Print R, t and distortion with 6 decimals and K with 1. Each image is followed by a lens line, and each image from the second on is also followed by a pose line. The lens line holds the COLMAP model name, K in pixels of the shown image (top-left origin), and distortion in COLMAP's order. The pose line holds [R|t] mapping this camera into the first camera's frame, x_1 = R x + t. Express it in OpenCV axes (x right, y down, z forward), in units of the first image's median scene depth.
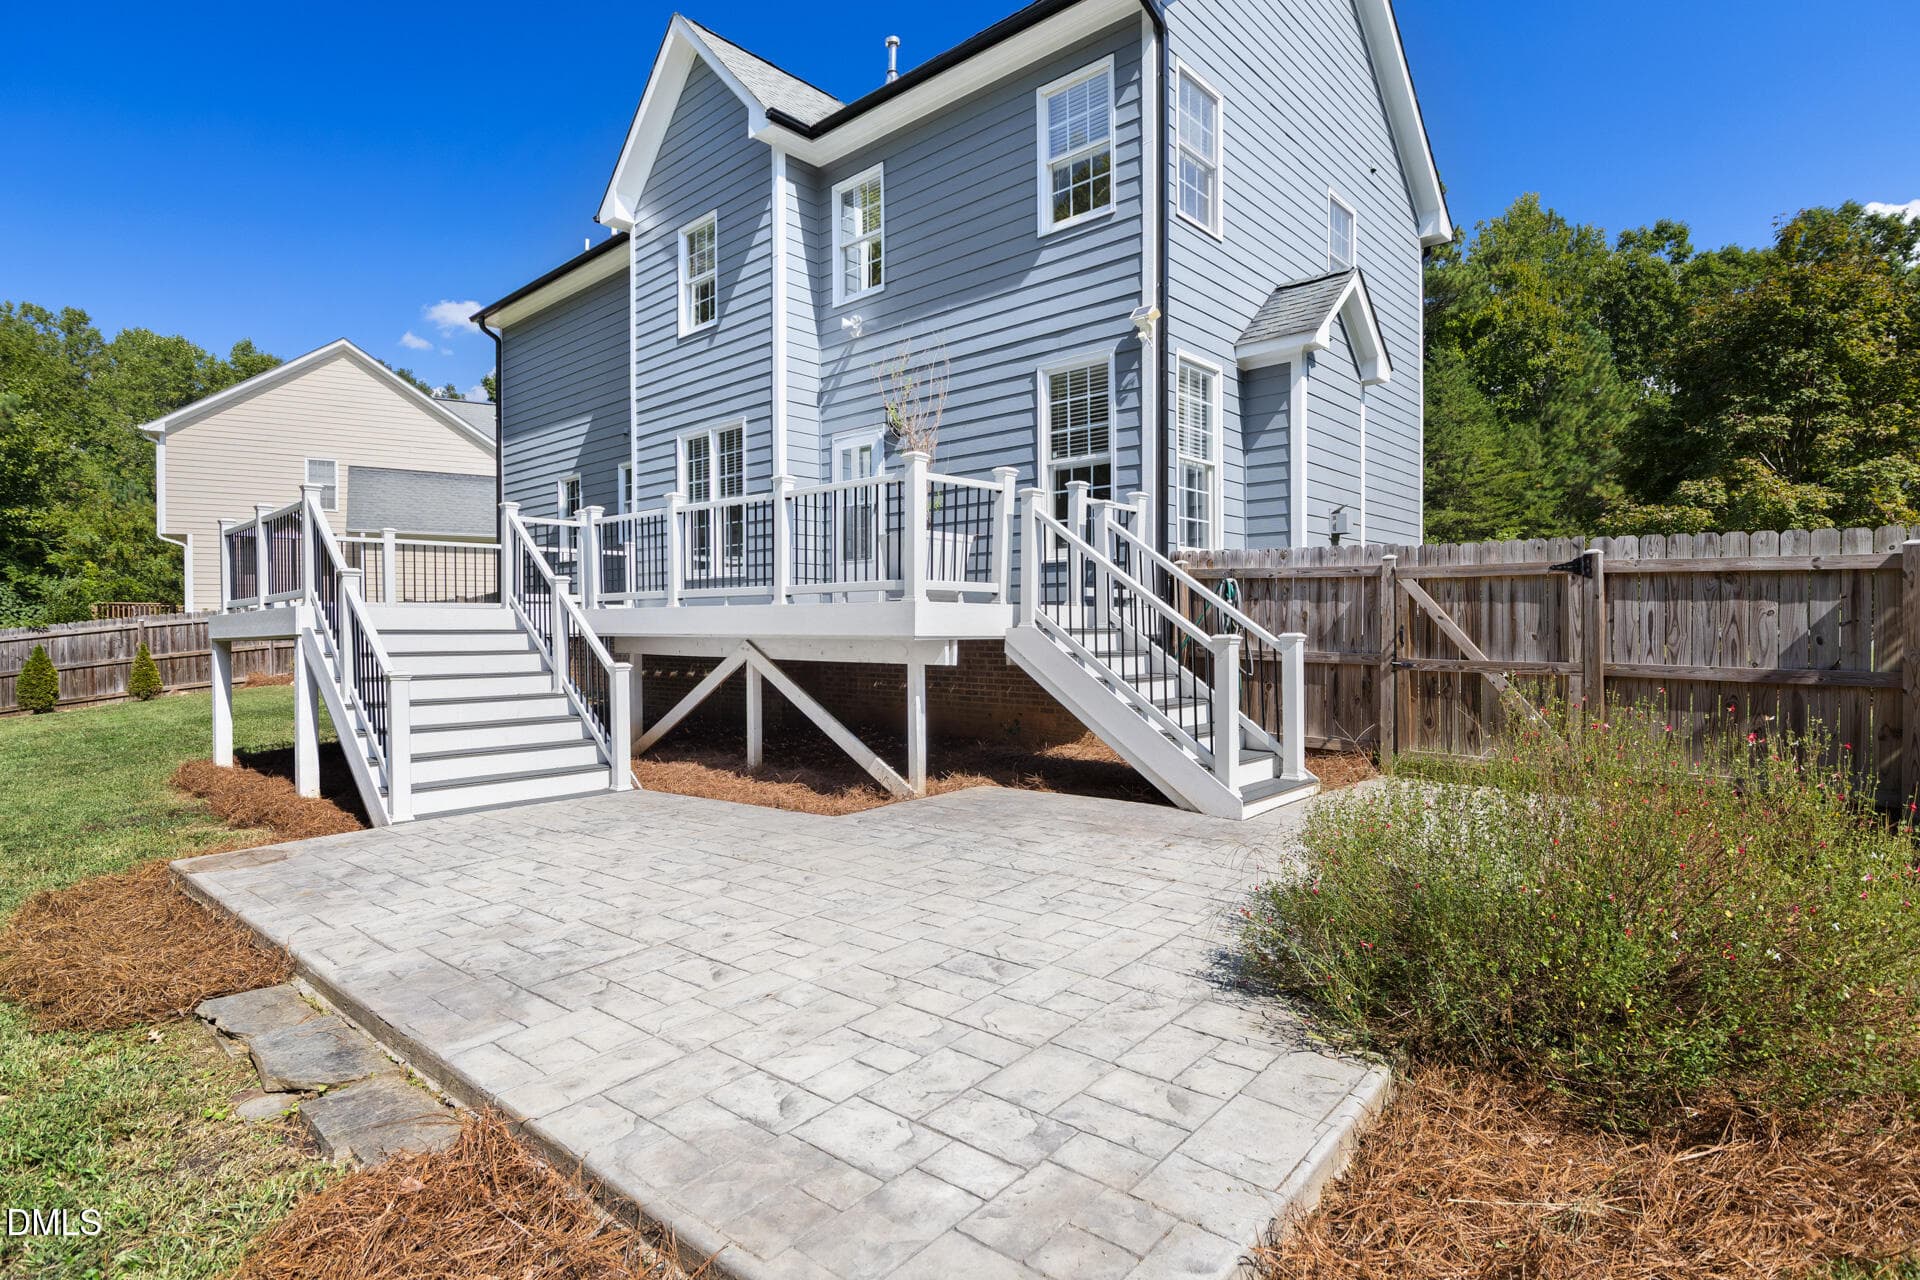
lens RADIAL K [[953.9, 0, 966.3], [0, 953.9, 639.6], [0, 0, 1]] dist [-0.000775, 0.000626]
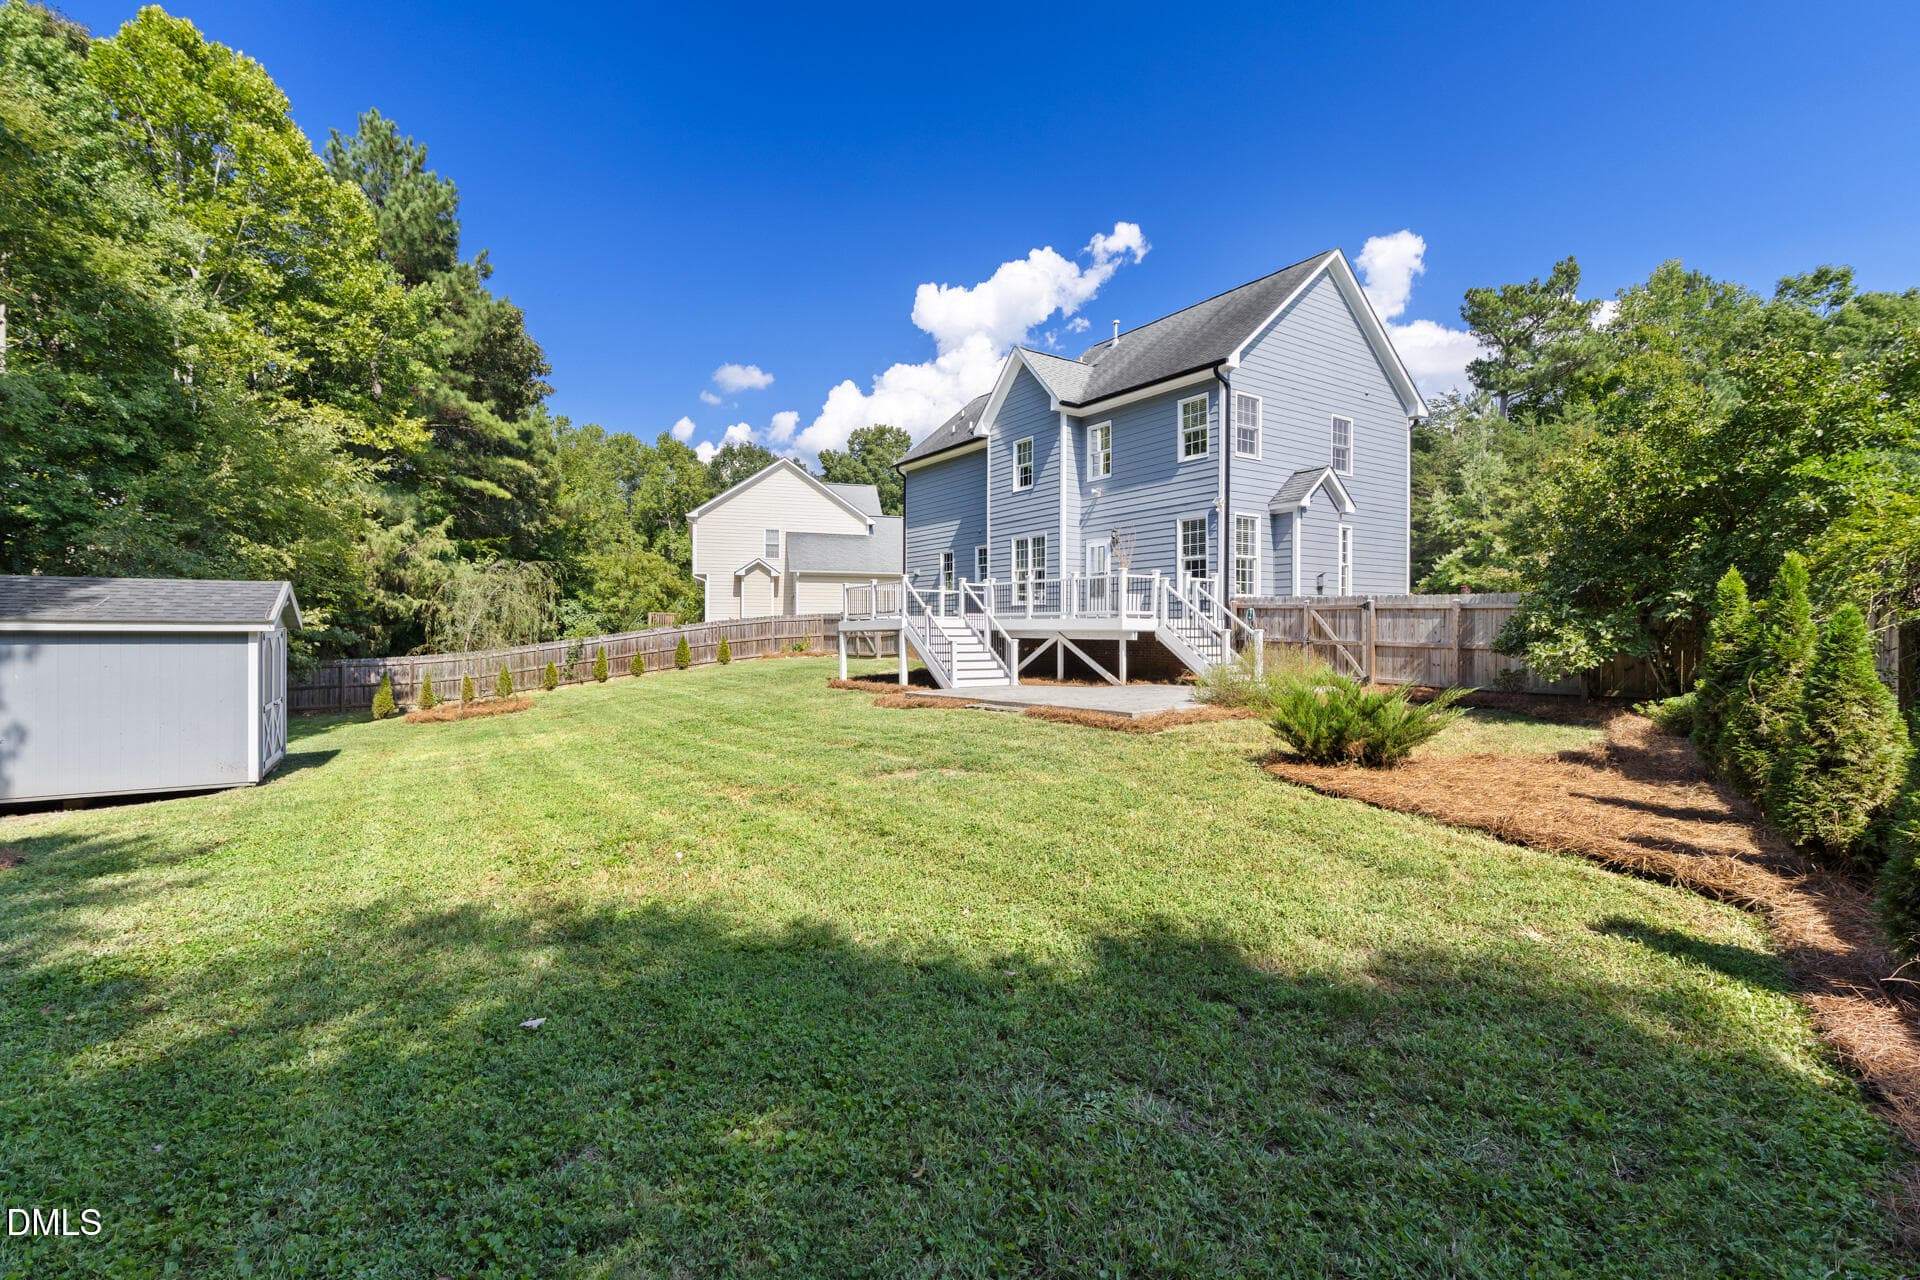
lens RADIAL K [[872.0, 0, 964.0], [0, 872.0, 646.1], [0, 0, 1]] dist [0.002565, 0.000723]
pose [[0.971280, 0.011347, -0.237670, 0.081594], [-0.010994, 0.999936, 0.002810, 0.032686], [0.237687, -0.000116, 0.971342, -1.254846]]
